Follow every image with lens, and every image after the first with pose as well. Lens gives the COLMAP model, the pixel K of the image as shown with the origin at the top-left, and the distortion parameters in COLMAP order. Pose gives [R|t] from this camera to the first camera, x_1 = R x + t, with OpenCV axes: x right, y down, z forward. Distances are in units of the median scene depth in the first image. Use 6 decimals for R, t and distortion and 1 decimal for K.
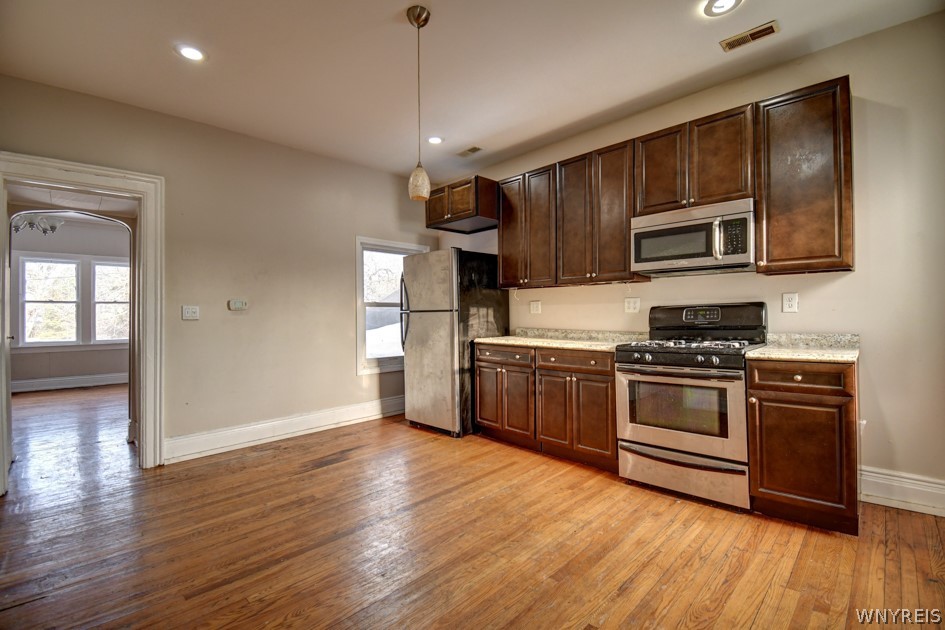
lens RADIAL K [[414.7, 0, 474.4], [0, 414.7, 311.6], [0, 0, 1]] dist [0.004032, -0.018227]
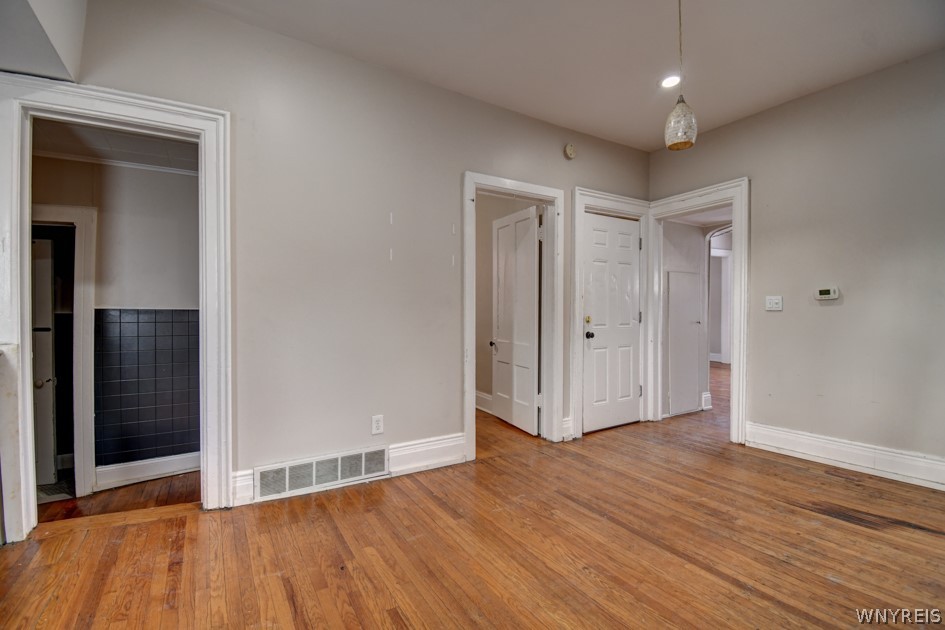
lens RADIAL K [[414.7, 0, 471.0], [0, 414.7, 315.4], [0, 0, 1]] dist [0.004032, -0.018227]
pose [[-0.228493, 0.020128, -0.973337, 0.454536], [0.012794, 0.999762, 0.017671, 0.003624], [0.973461, -0.008415, -0.228697, 0.544876]]
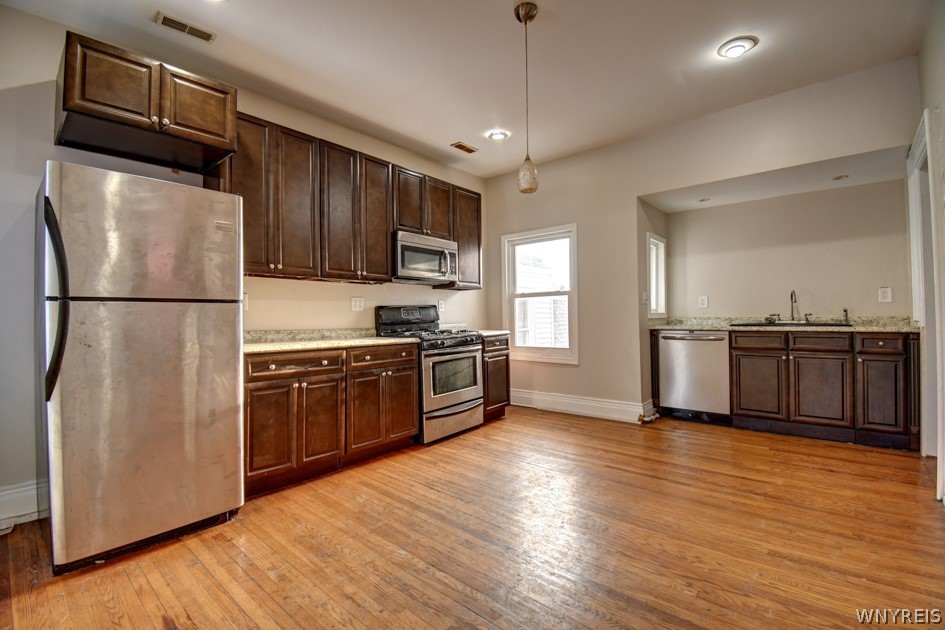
lens RADIAL K [[414.7, 0, 472.4], [0, 414.7, 310.3], [0, 0, 1]] dist [0.004032, -0.018227]
pose [[-0.071241, 0.021528, 0.997227, -0.770436], [0.003187, 0.999767, -0.021355, 0.027481], [-0.997454, 0.001657, -0.071293, 0.823268]]
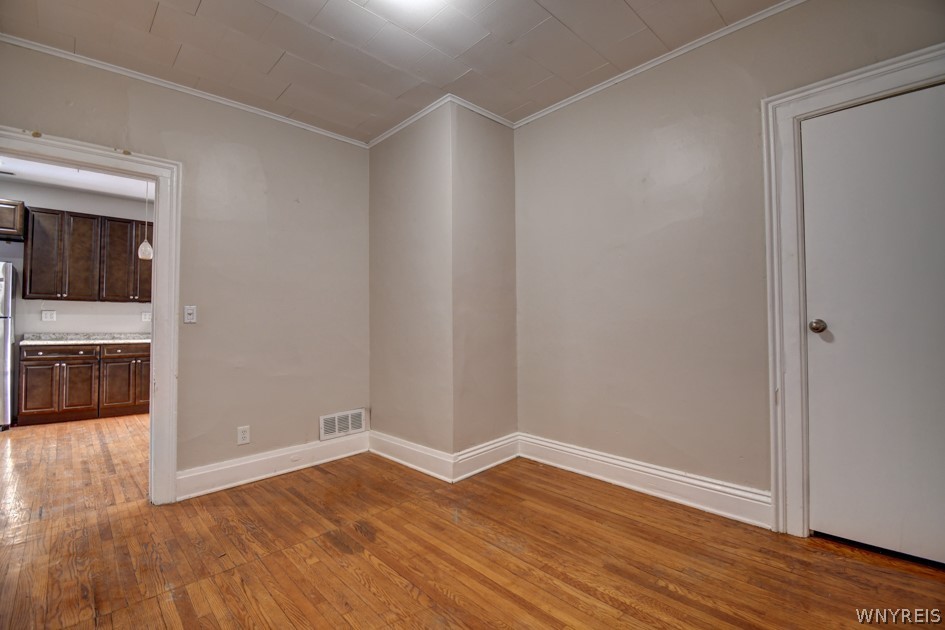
lens RADIAL K [[414.7, 0, 471.2], [0, 414.7, 313.4], [0, 0, 1]] dist [0.004032, -0.018227]
pose [[0.008482, 0.029660, 0.999524, -1.324532], [-0.009303, 0.999519, -0.029581, 0.007998], [-0.999921, -0.009048, 0.008754, -0.318365]]
